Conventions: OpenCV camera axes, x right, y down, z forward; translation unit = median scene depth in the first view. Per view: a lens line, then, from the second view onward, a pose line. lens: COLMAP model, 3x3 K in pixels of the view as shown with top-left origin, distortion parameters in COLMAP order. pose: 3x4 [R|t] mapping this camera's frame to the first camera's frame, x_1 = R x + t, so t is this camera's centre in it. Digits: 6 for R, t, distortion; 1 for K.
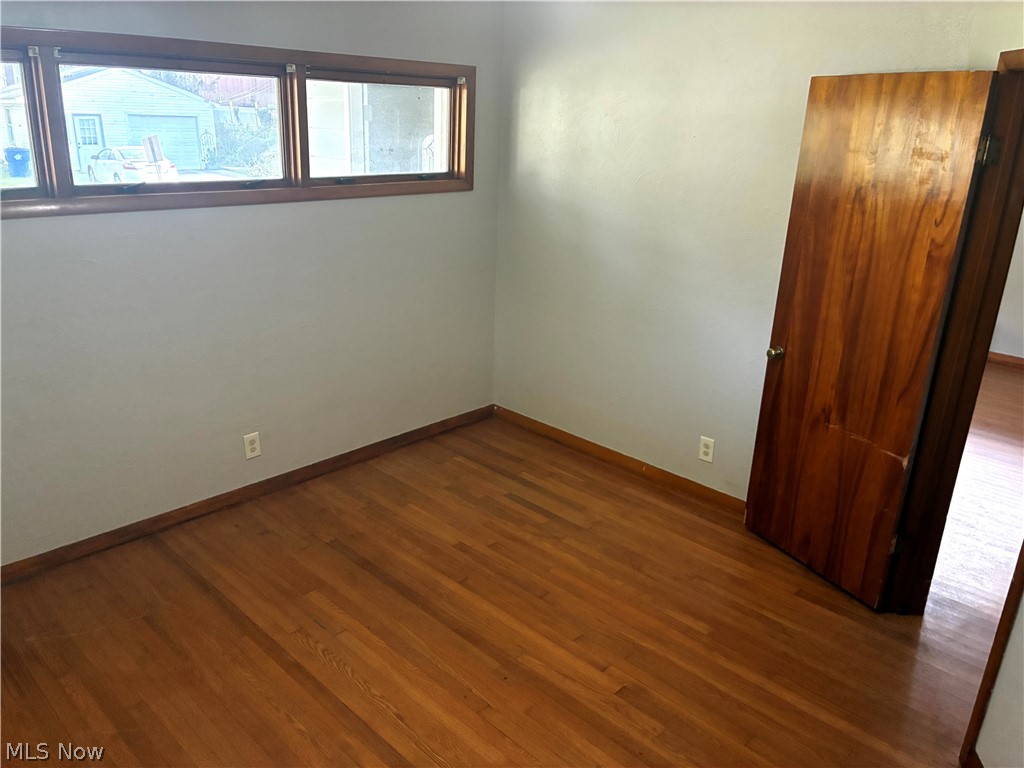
lens RADIAL K [[788.4, 0, 518.3], [0, 788.4, 389.2], [0, 0, 1]] dist [0.047126, -0.036831]
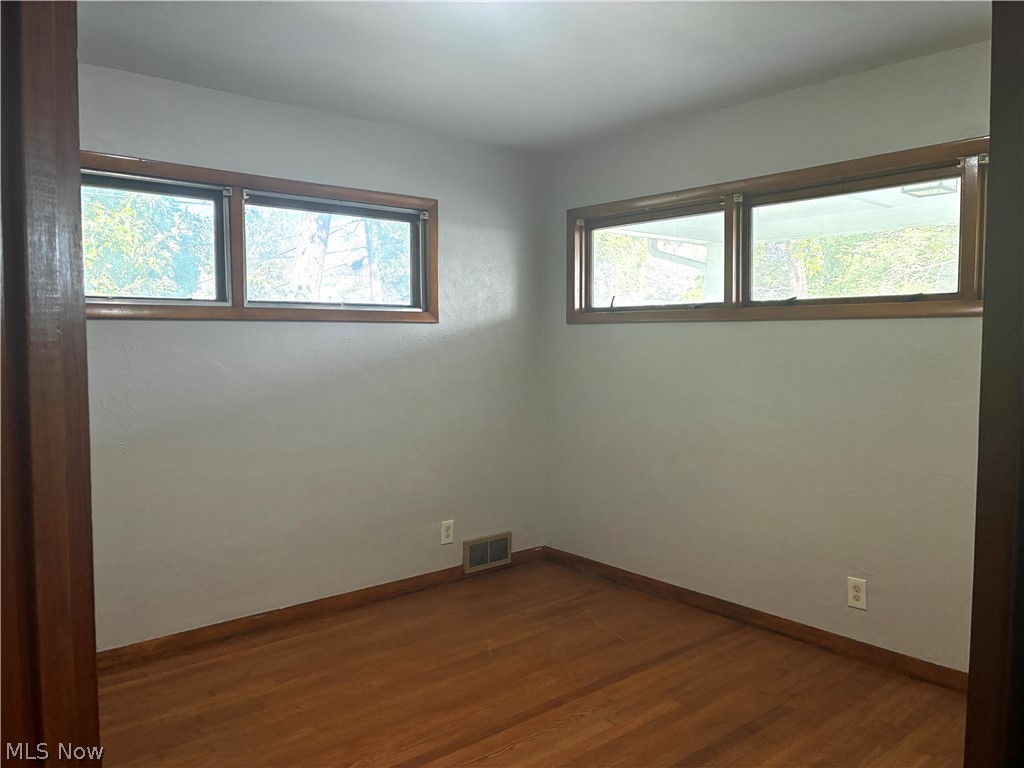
lens RADIAL K [[788.4, 0, 513.7], [0, 788.4, 346.6], [0, 0, 1]] dist [0.047126, -0.036831]
pose [[-0.077793, 0.002934, -0.996965, 0.627490], [-0.332208, 0.942769, 0.028696, -0.094045], [0.939993, 0.333432, -0.072367, 0.673772]]
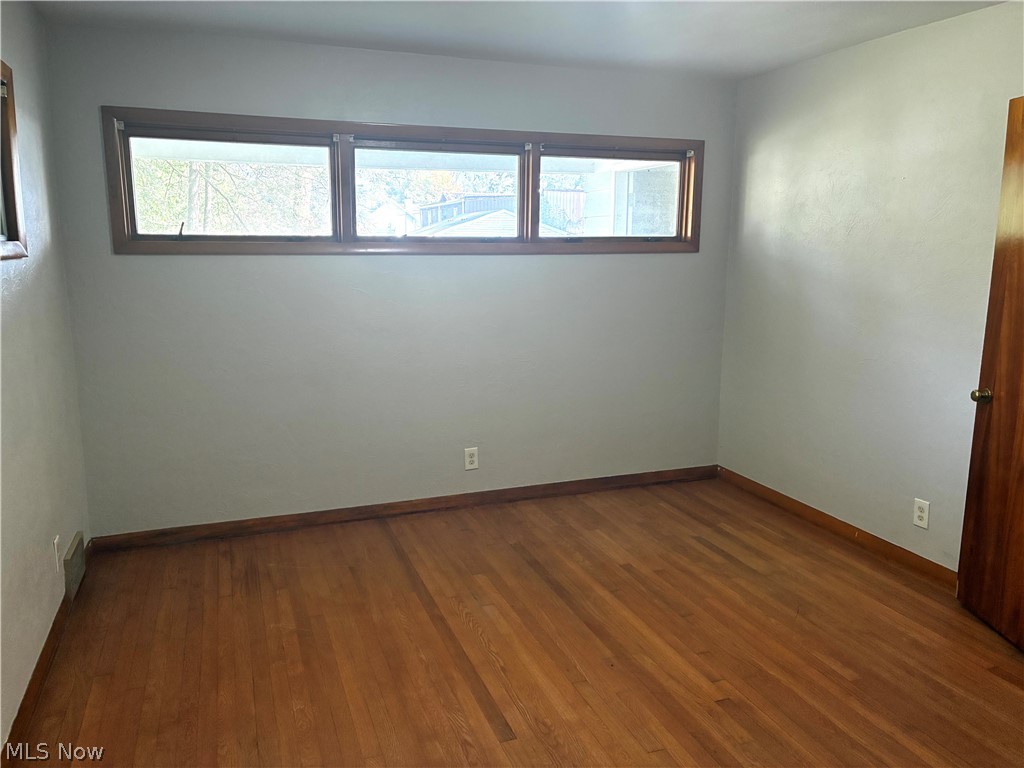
lens RADIAL K [[788.4, 0, 501.2], [0, 788.4, 375.2], [0, 0, 1]] dist [0.047126, -0.036831]
pose [[0.899056, 0.043377, -0.435679, 0.222915], [-0.118248, 0.982158, -0.146228, 0.125582], [0.421563, 0.182985, 0.888145, -0.036499]]
